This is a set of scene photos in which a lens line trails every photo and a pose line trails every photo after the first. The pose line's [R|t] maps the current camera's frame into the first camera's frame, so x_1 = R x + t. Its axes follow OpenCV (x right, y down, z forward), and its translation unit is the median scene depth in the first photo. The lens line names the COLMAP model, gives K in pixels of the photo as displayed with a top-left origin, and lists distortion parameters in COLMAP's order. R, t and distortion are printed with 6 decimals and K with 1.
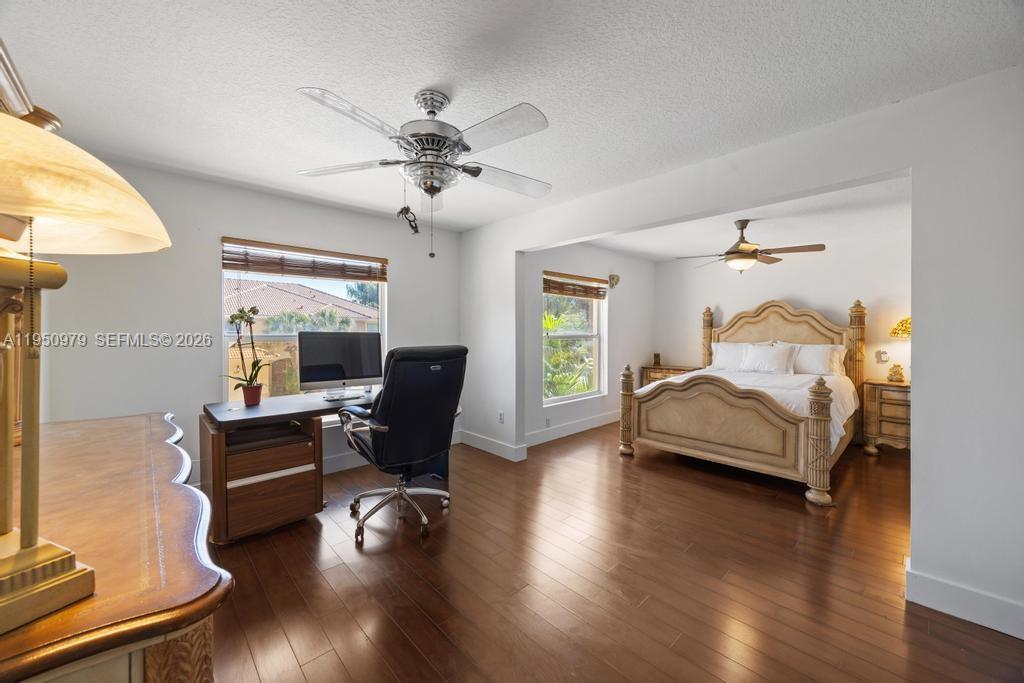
lens RADIAL K [[389.5, 0, 507.8], [0, 389.5, 331.6], [0, 0, 1]] dist [-0.002908, -0.000008]
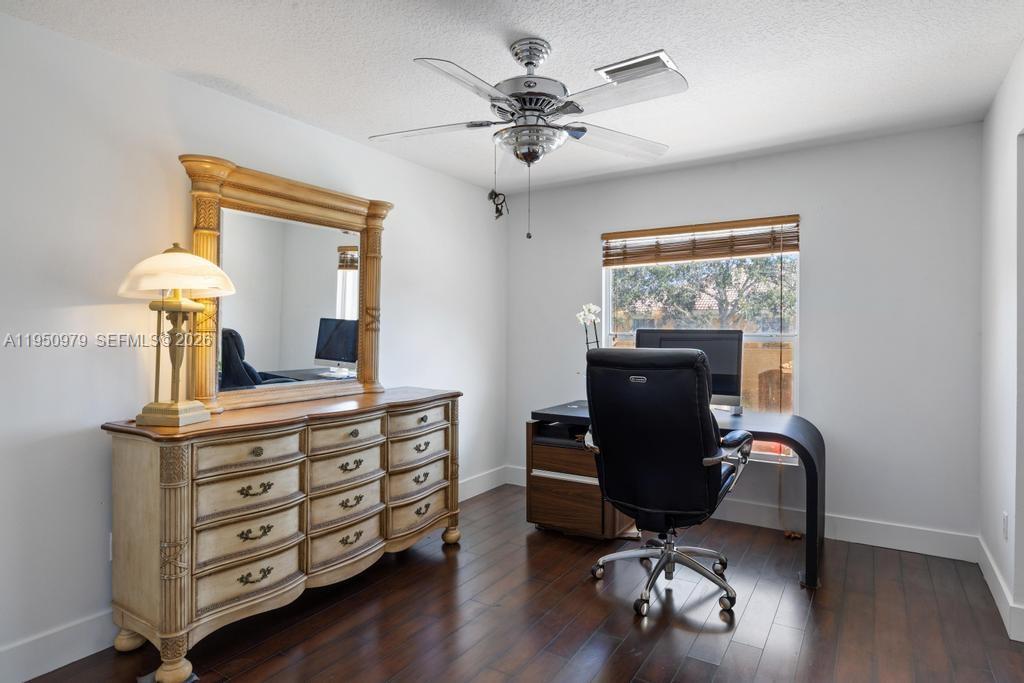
lens RADIAL K [[569.5, 0, 511.2], [0, 569.5, 332.8], [0, 0, 1]] dist [0.003107, 0.000765]
pose [[0.246868, 0.001130, -0.969049, 0.456802], [-0.000999, 0.999999, 0.000911, 0.004566], [0.969049, 0.000743, 0.246868, 0.312732]]
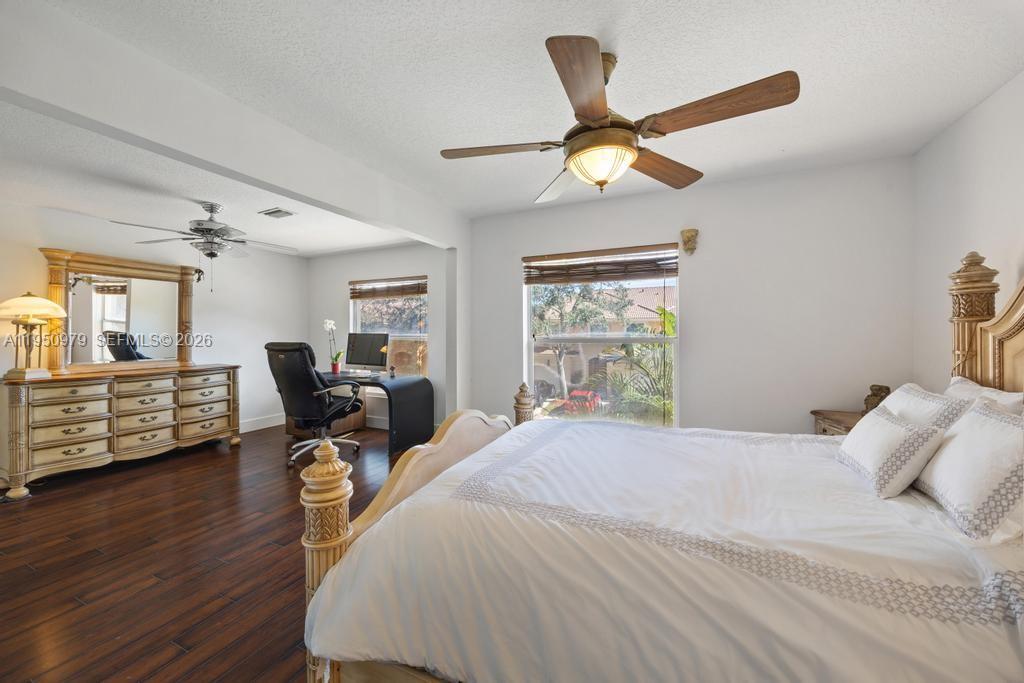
lens RADIAL K [[391.2, 0, 506.9], [0, 391.2, 333.4], [0, 0, 1]] dist [-0.001695, -0.000043]
pose [[0.364994, -0.001811, -0.931008, 0.940717], [-0.000104, 0.999998, -0.001986, 0.003223], [0.931010, 0.000822, 0.364993, 0.758880]]
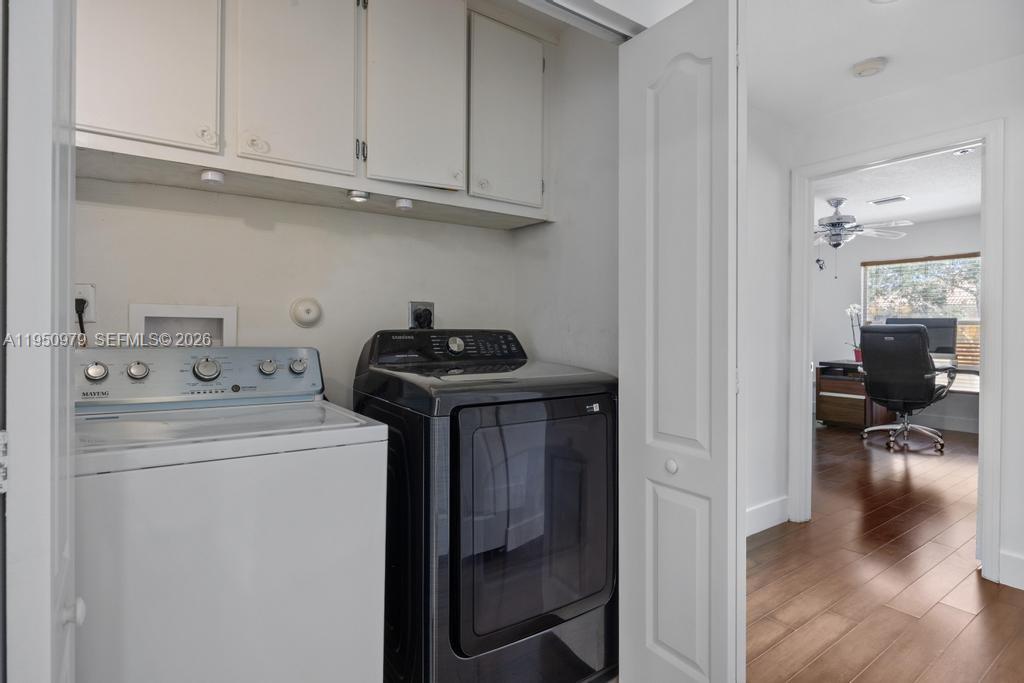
lens RADIAL K [[521.2, 0, 513.5], [0, 521.2, 328.9], [0, 0, 1]] dist [-0.001893, -0.000721]
pose [[-0.139801, 0.001059, -0.990179, 1.271050], [-0.003755, 0.999992, 0.001599, 0.033414], [0.990172, 0.003941, -0.139796, -0.127310]]
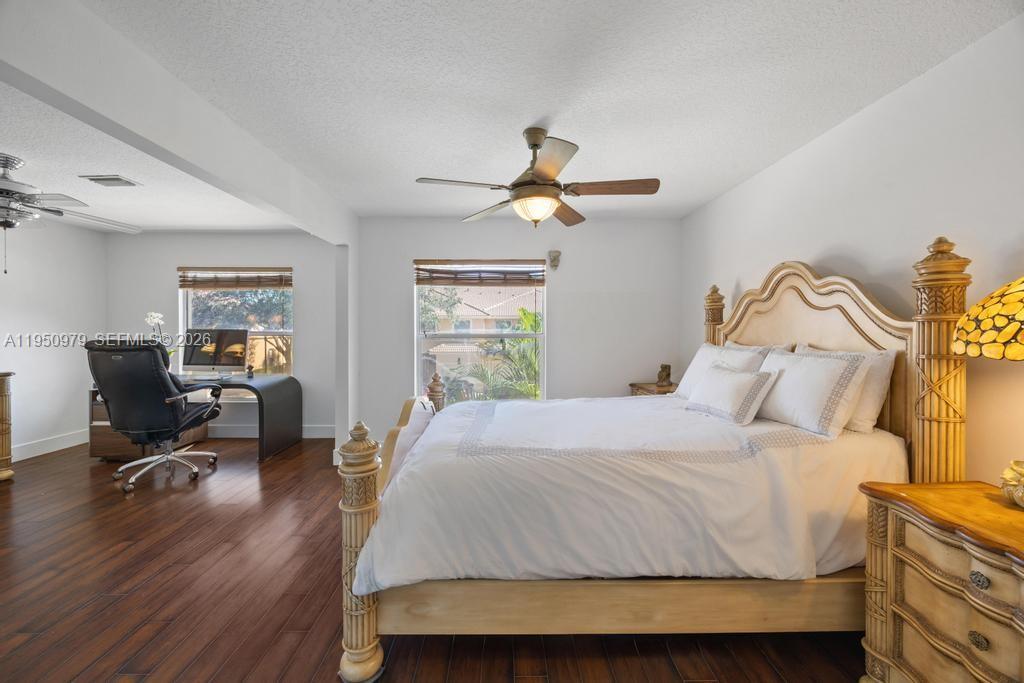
lens RADIAL K [[389.5, 0, 507.8], [0, 389.5, 331.6], [0, 0, 1]] dist [-0.002908, -0.000008]
pose [[0.734709, 0.003639, -0.678373, 0.946530], [-0.002431, 0.999993, 0.002732, 0.002190], [0.678379, -0.000359, 0.734712, 0.562223]]
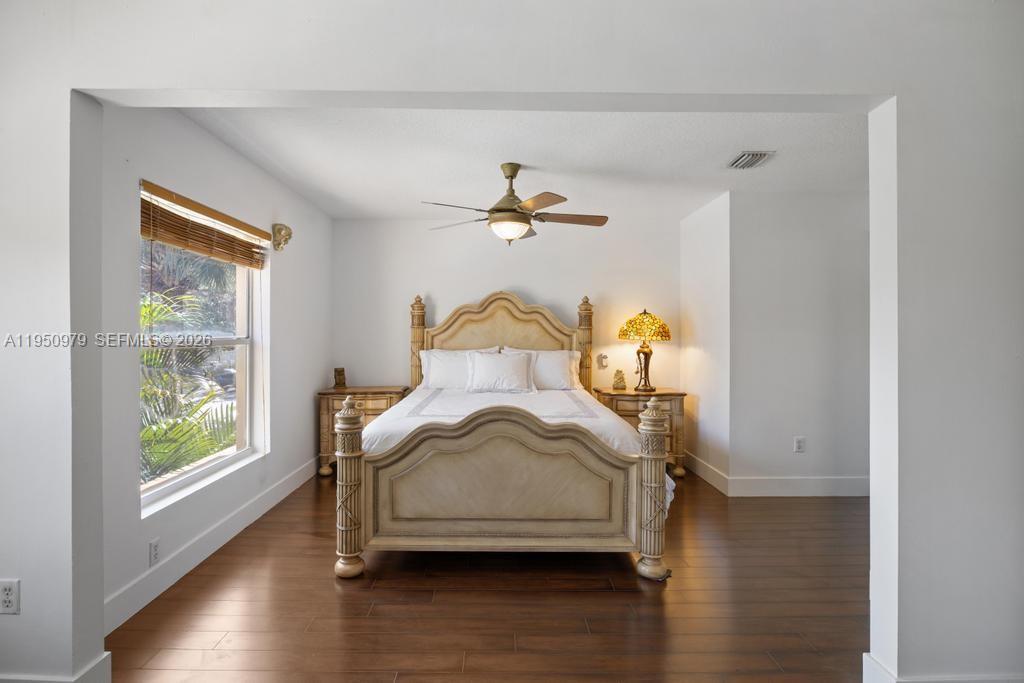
lens RADIAL K [[518.0, 0, 506.8], [0, 518.0, 335.8], [0, 0, 1]] dist [-0.002496, -0.000585]
pose [[0.676673, -0.001200, 0.736283, -0.050831], [-0.003864, 0.999979, 0.005181, 0.000639], [-0.736274, -0.006351, 0.676654, 0.404674]]
